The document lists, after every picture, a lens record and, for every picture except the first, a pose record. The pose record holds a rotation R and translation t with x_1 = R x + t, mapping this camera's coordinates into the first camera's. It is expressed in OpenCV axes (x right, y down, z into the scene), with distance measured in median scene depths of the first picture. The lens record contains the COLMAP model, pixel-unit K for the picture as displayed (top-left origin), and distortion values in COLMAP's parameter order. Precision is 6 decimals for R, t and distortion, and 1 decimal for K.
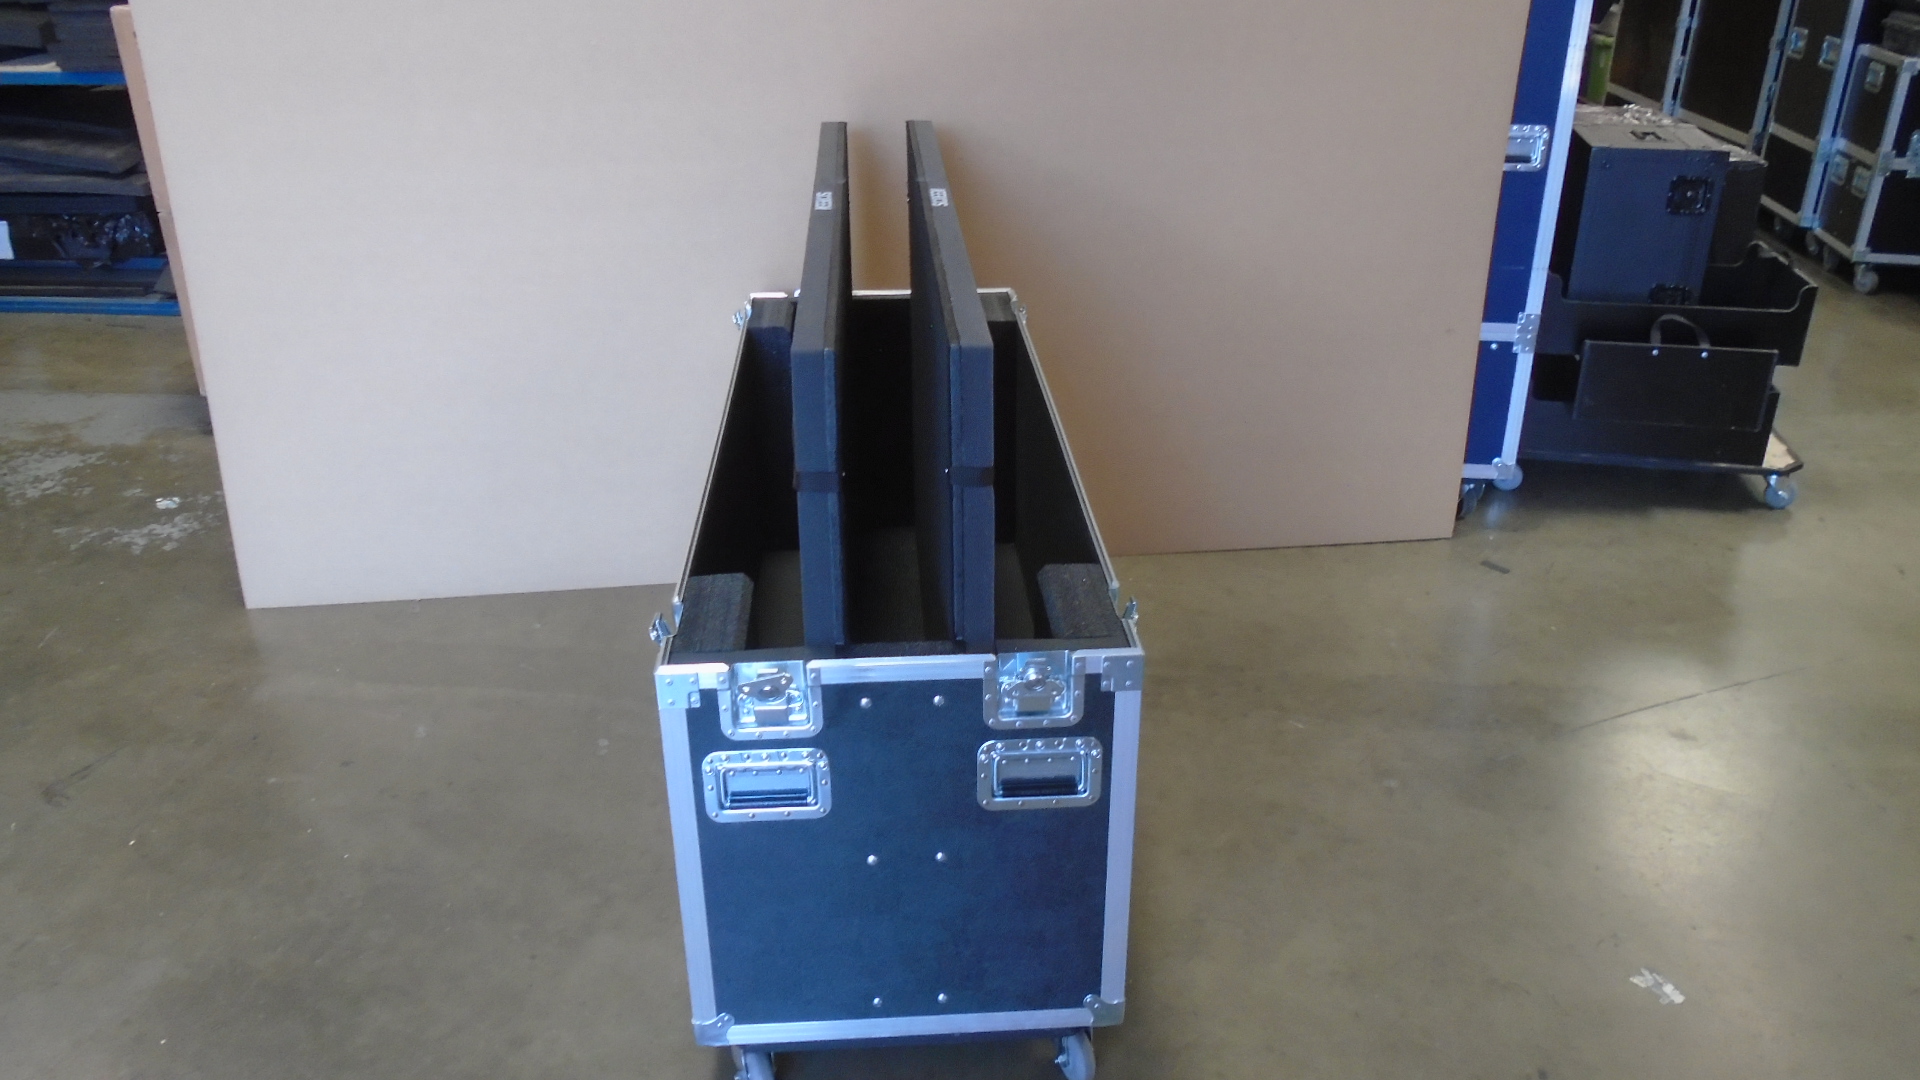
lens RADIAL K [[1458.1, 0, 971.1], [0, 1458.1, 535.8], [0, 0, 1]] dist [-0.034636, 0.020856]
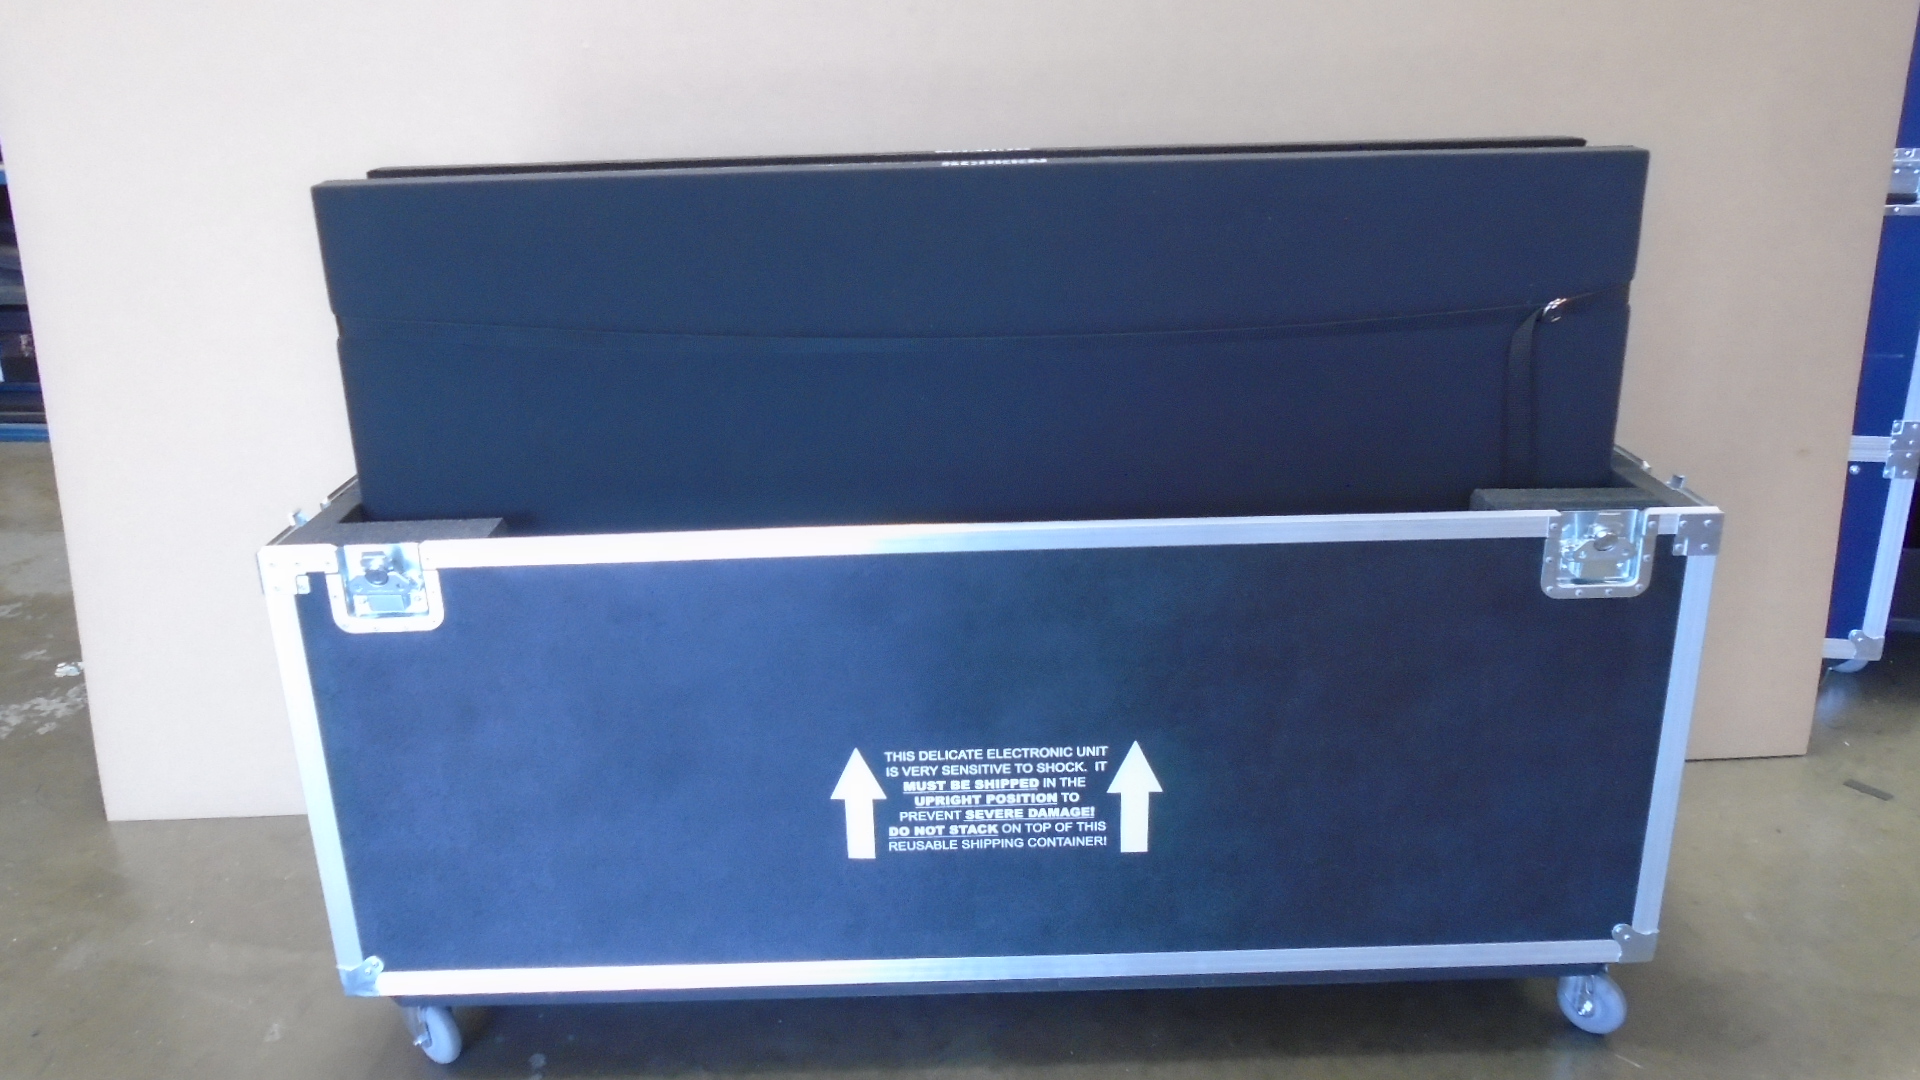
lens RADIAL K [[1458.1, 0, 955.5], [0, 1458.1, 536.7], [0, 0, 1]] dist [-0.034636, 0.020856]
pose [[0.996399, 0.003847, -0.084702, -0.009912], [-0.012570, 0.994633, -0.102703, -0.021792], [0.083852, 0.103398, 0.991099, 0.277888]]
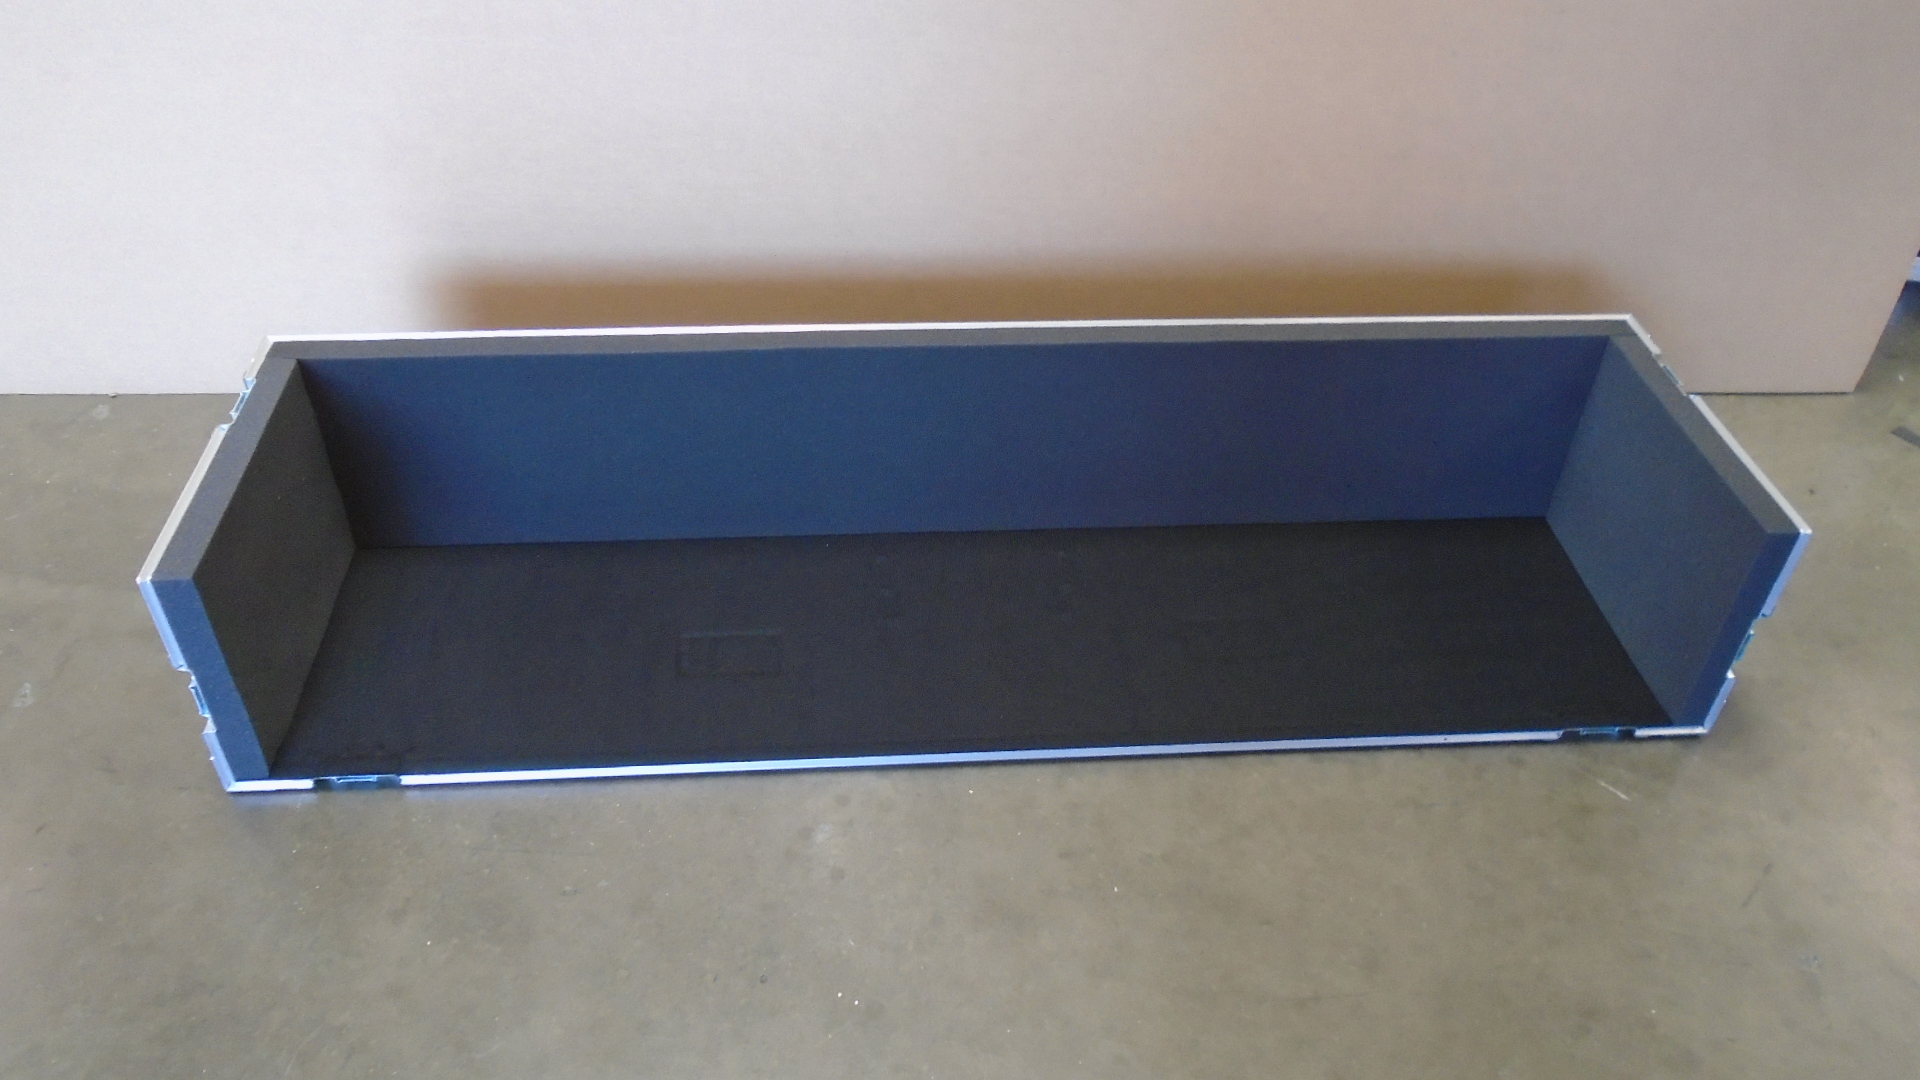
lens RADIAL K [[1458.1, 0, 956.8], [0, 1458.1, 544.4], [0, 0, 1]] dist [-0.034636, 0.020856]
pose [[0.997081, 0.068944, -0.032793, -0.007061], [-0.057829, 0.962464, 0.265178, -0.070925], [0.049844, -0.262508, 0.963642, 0.402289]]
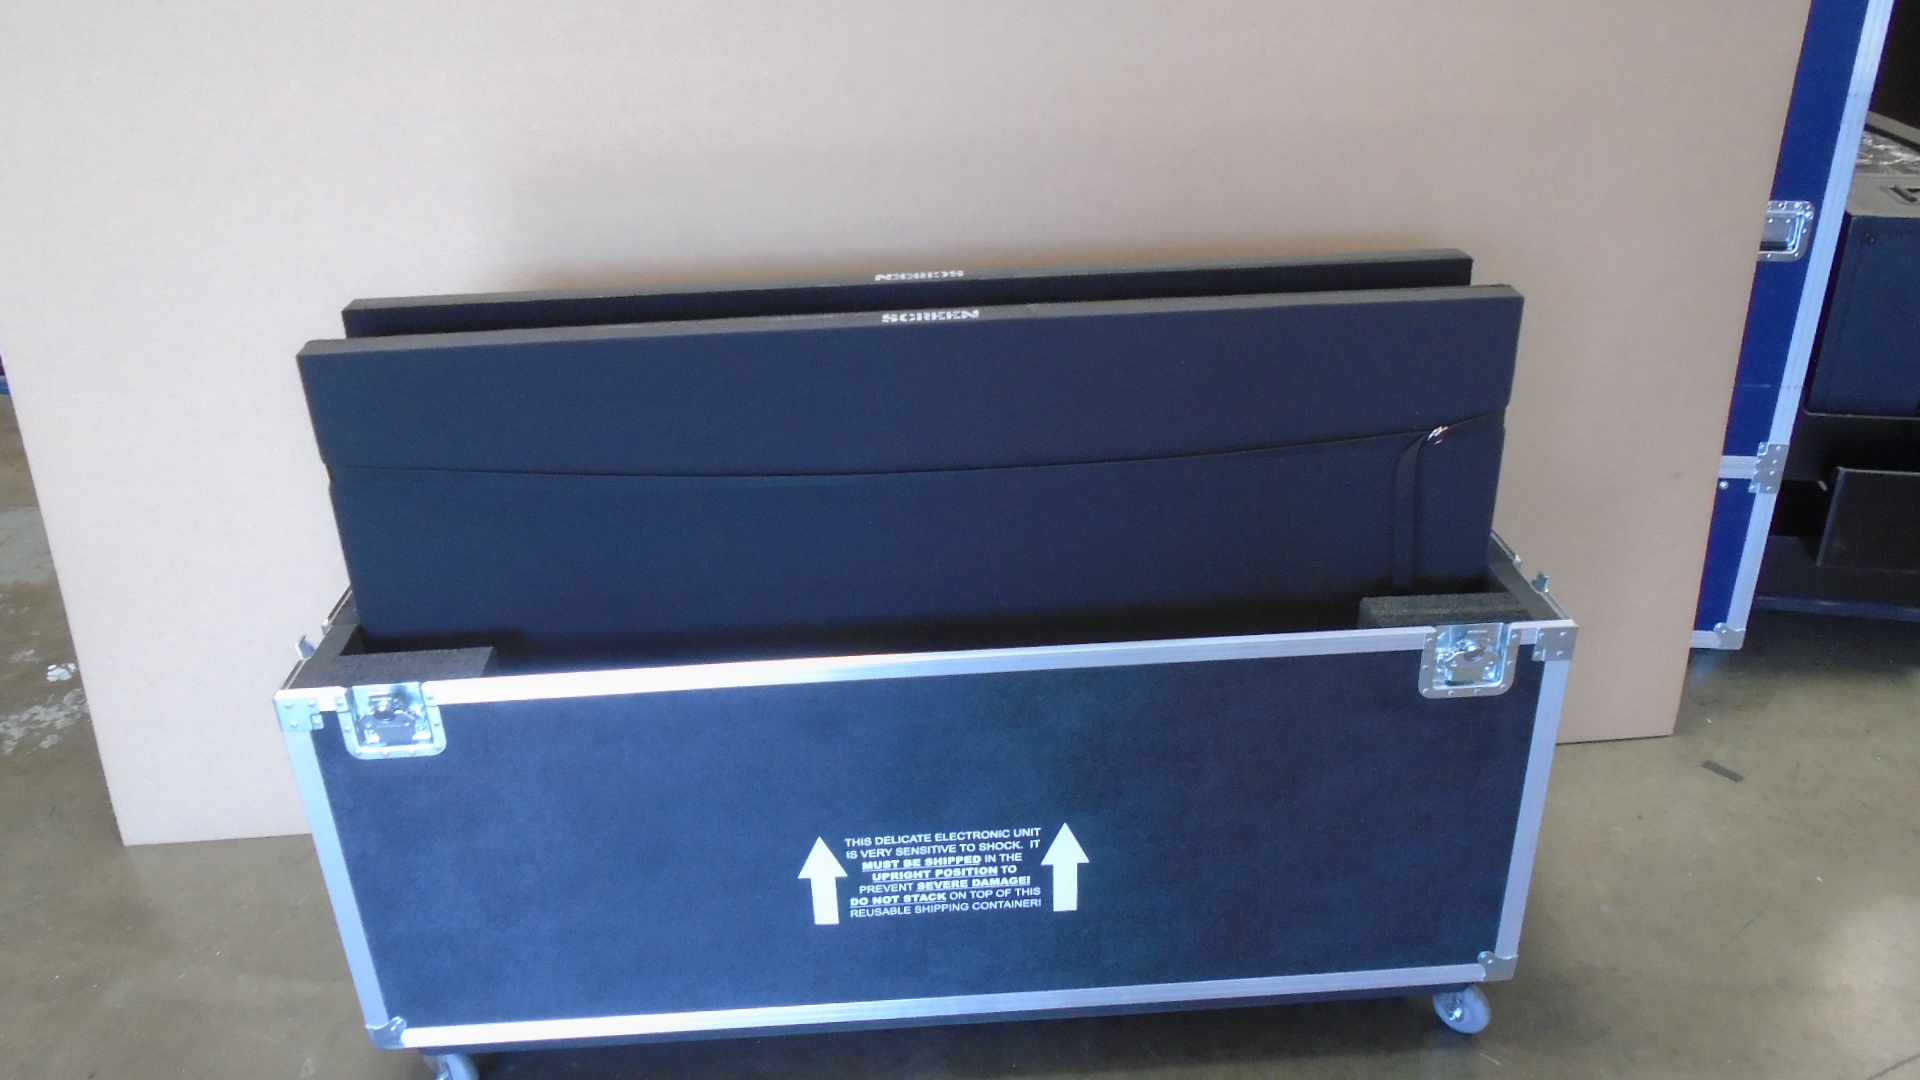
lens RADIAL K [[1458.1, 0, 956.0], [0, 1458.1, 531.3], [0, 0, 1]] dist [-0.034636, 0.020856]
pose [[0.998797, -0.010148, -0.047983, -0.004860], [0.010972, 0.999796, 0.016942, -0.121763], [0.047801, -0.017448, 0.998704, 0.220859]]
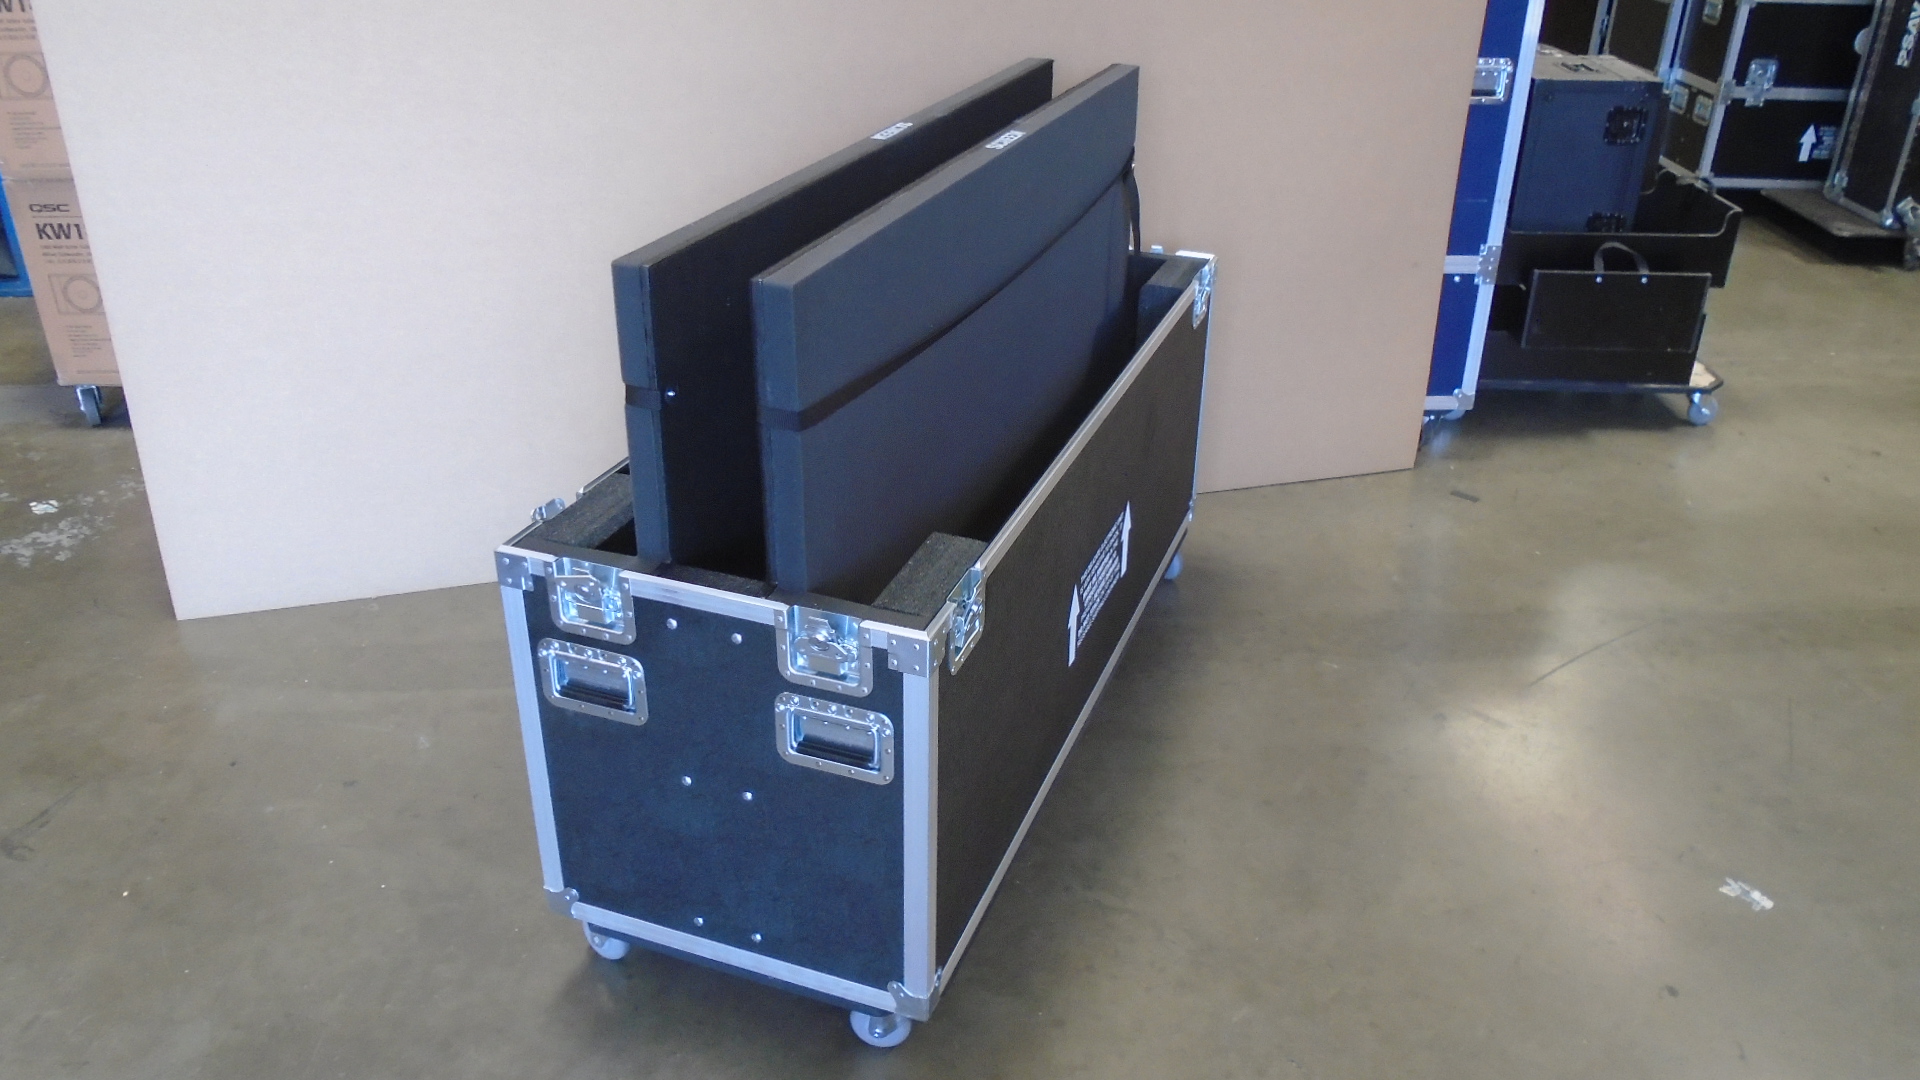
lens RADIAL K [[1458.1, 0, 964.4], [0, 1458.1, 532.1], [0, 0, 1]] dist [-0.034636, 0.020856]
pose [[0.988337, -0.059207, 0.140301, -0.130767], [0.054600, 0.997842, 0.036466, -0.009670], [-0.142157, -0.028380, 0.989437, 0.039405]]
